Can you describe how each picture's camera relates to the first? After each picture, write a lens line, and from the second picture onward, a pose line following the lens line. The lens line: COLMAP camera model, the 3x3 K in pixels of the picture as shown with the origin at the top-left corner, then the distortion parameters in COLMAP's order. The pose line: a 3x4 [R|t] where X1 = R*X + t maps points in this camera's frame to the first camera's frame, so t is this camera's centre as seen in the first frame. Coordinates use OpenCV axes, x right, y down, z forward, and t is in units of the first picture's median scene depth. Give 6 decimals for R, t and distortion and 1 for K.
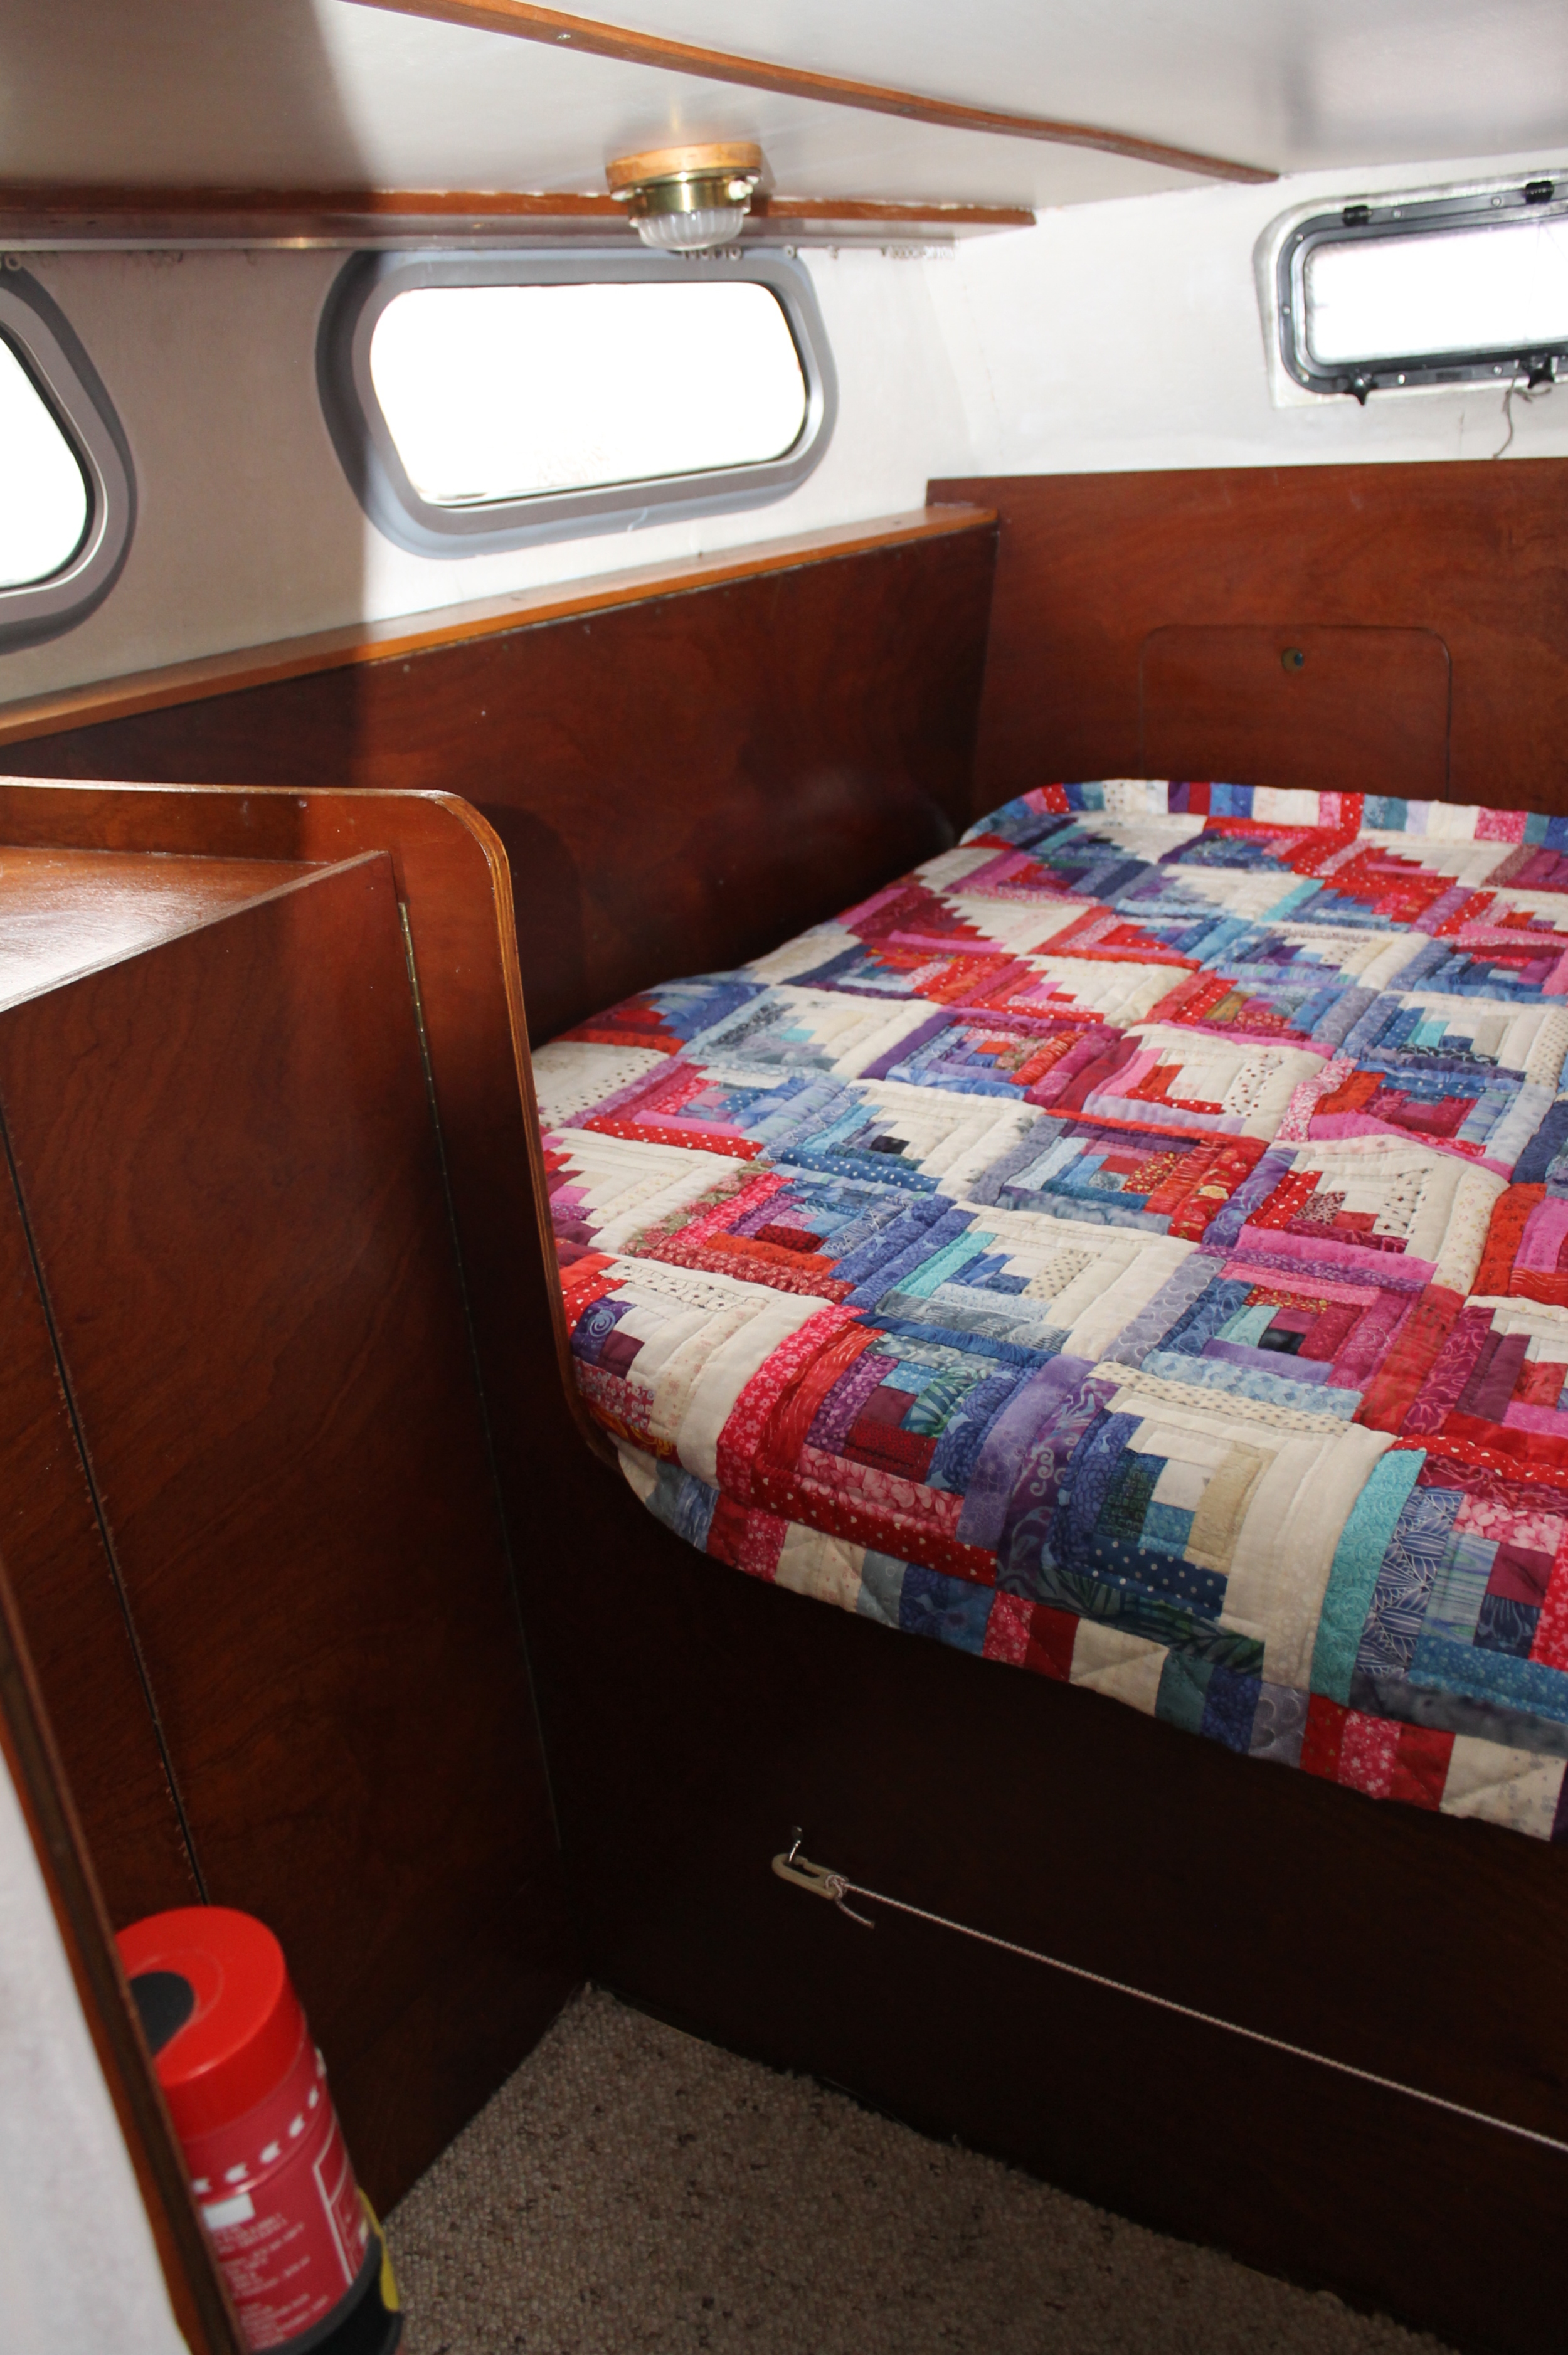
lens RADIAL K [[1984.4, 0, 765.1], [0, 1984.4, 1154.0], [0, 0, 1]] dist [-0.166567, 0.130289]
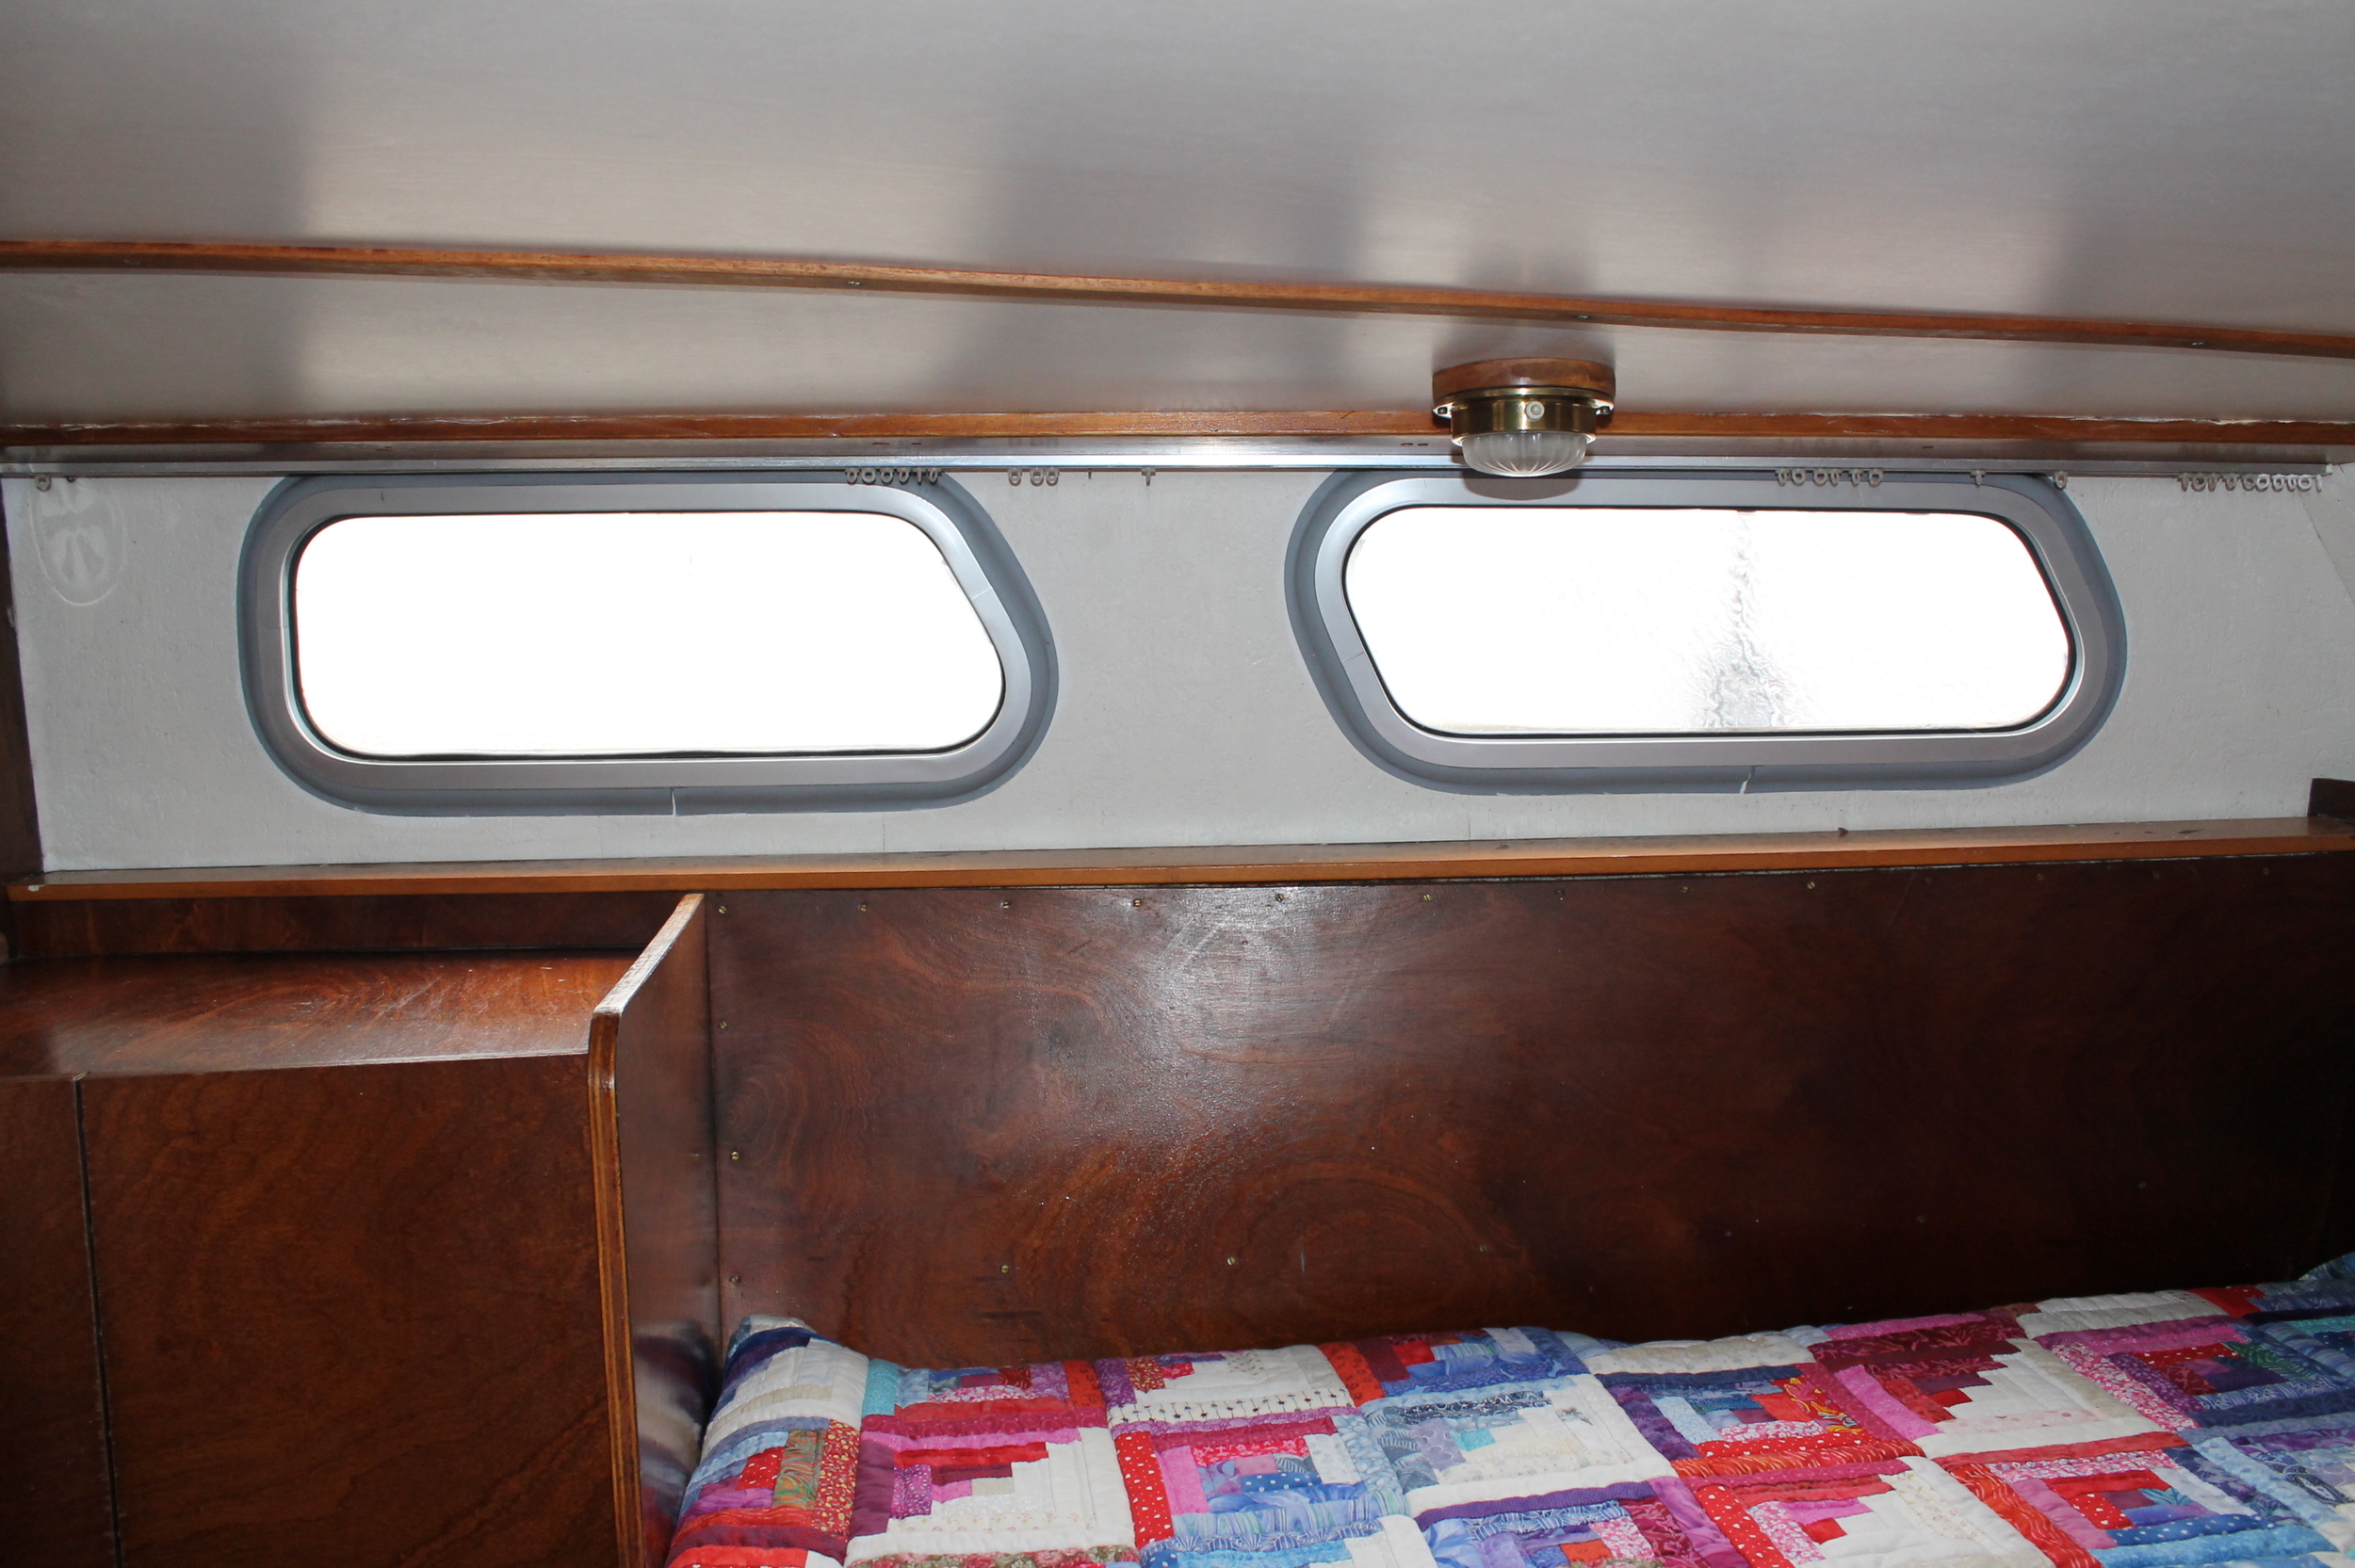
lens RADIAL K [[1984.0, 0, 1164.6], [0, 1984.0, 780.0], [0, 0, 1]] dist [-0.166567, 0.130289]
pose [[0.617117, 0.140052, -0.774307, 0.471658], [-0.324305, 0.941840, -0.088115, -0.186187], [0.716932, 0.305489, 0.626645, 0.321632]]
